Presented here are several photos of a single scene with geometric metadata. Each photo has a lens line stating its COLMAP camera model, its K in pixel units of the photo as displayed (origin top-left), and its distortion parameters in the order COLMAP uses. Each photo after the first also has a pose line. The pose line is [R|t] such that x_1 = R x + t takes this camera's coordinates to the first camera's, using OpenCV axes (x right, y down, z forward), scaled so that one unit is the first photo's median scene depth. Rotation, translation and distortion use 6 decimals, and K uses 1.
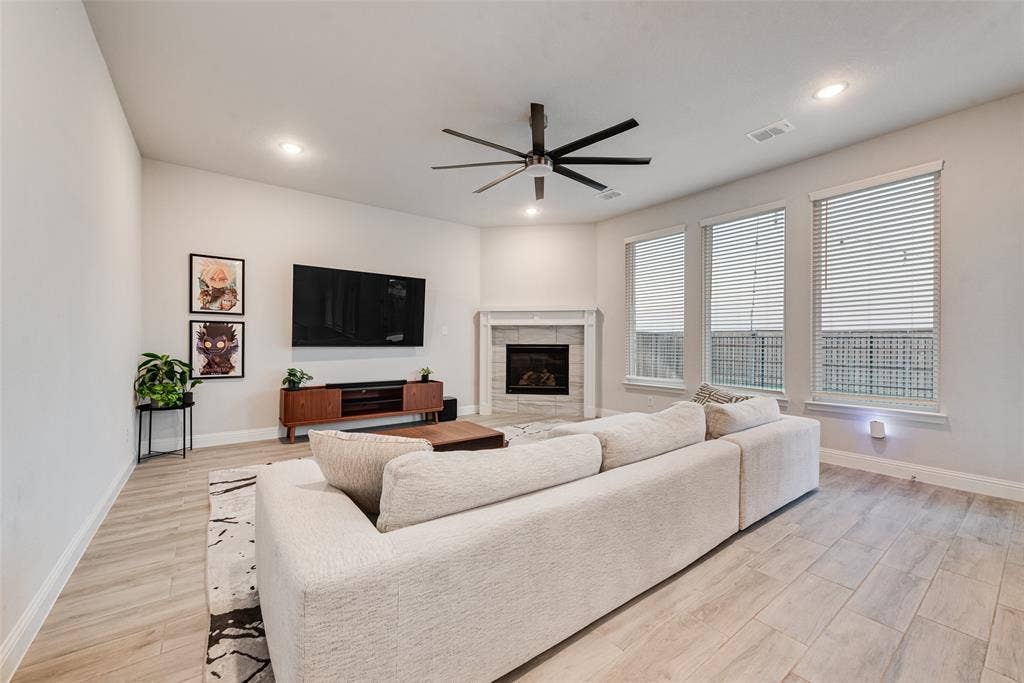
lens RADIAL K [[400.8, 0, 507.7], [0, 400.8, 338.8], [0, 0, 1]] dist [0.007114, -0.000444]
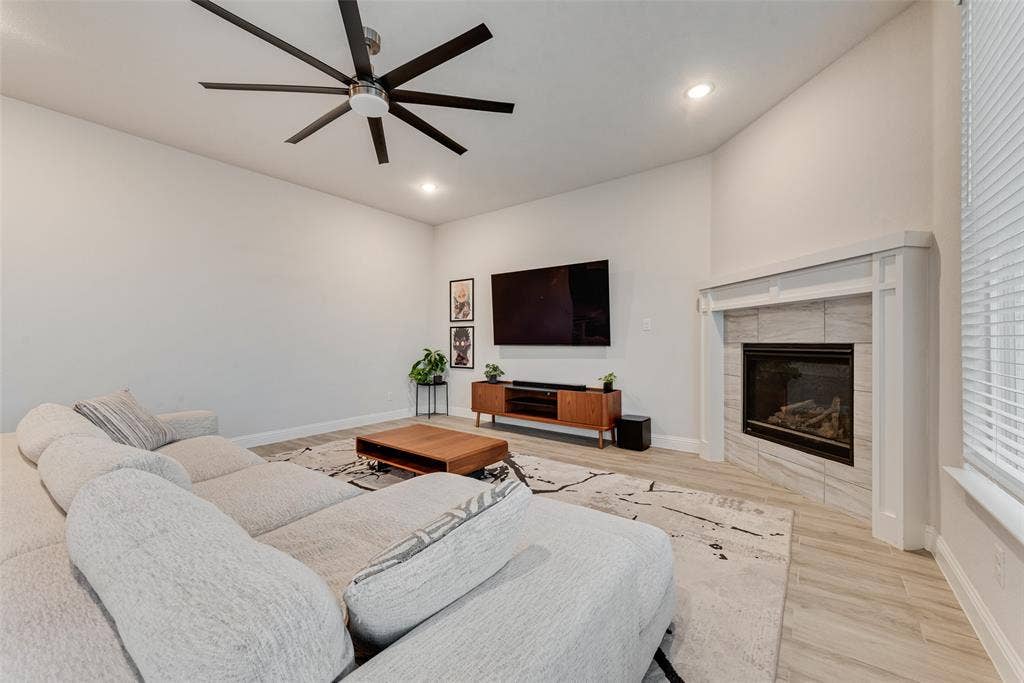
lens RADIAL K [[400.8, 0, 506.8], [0, 400.8, 342.2], [0, 0, 1]] dist [0.007114, -0.000444]
pose [[0.267065, -0.004204, -0.963669, 0.584016], [0.012522, 0.999921, -0.000892, 0.011791], [0.963597, -0.011829, 0.267097, 0.713815]]
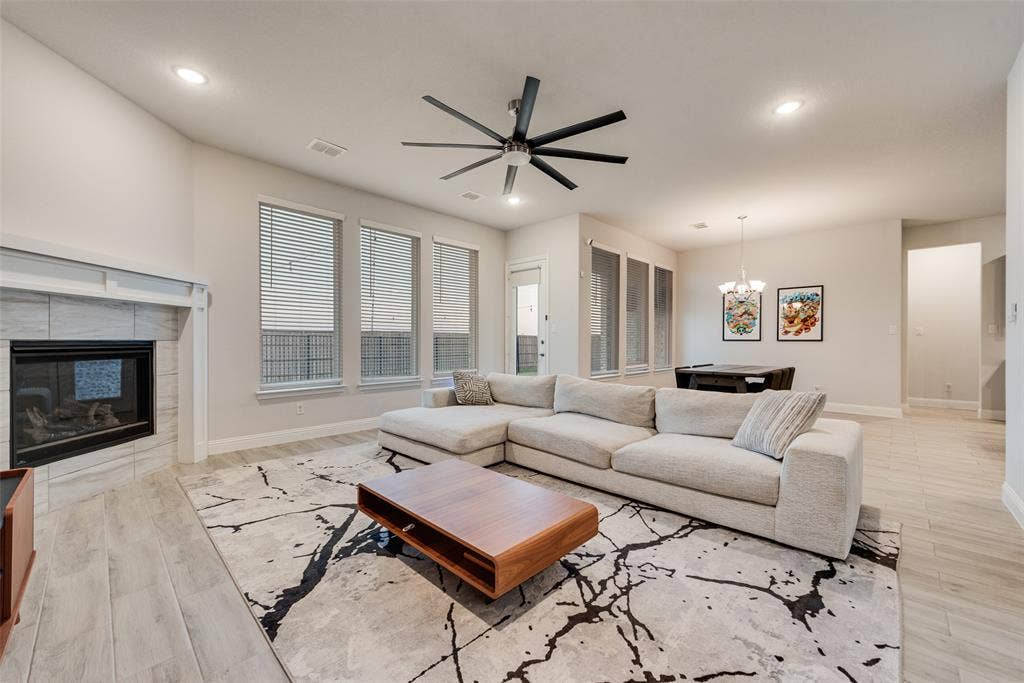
lens RADIAL K [[400.8, 0, 507.2], [0, 400.8, 348.2], [0, 0, 1]] dist [0.007114, -0.000444]
pose [[-0.162824, -0.014042, 0.986555, -0.590980], [-0.014717, 0.999822, 0.011802, 0.013905], [-0.986545, -0.012598, -0.163002, 0.803665]]
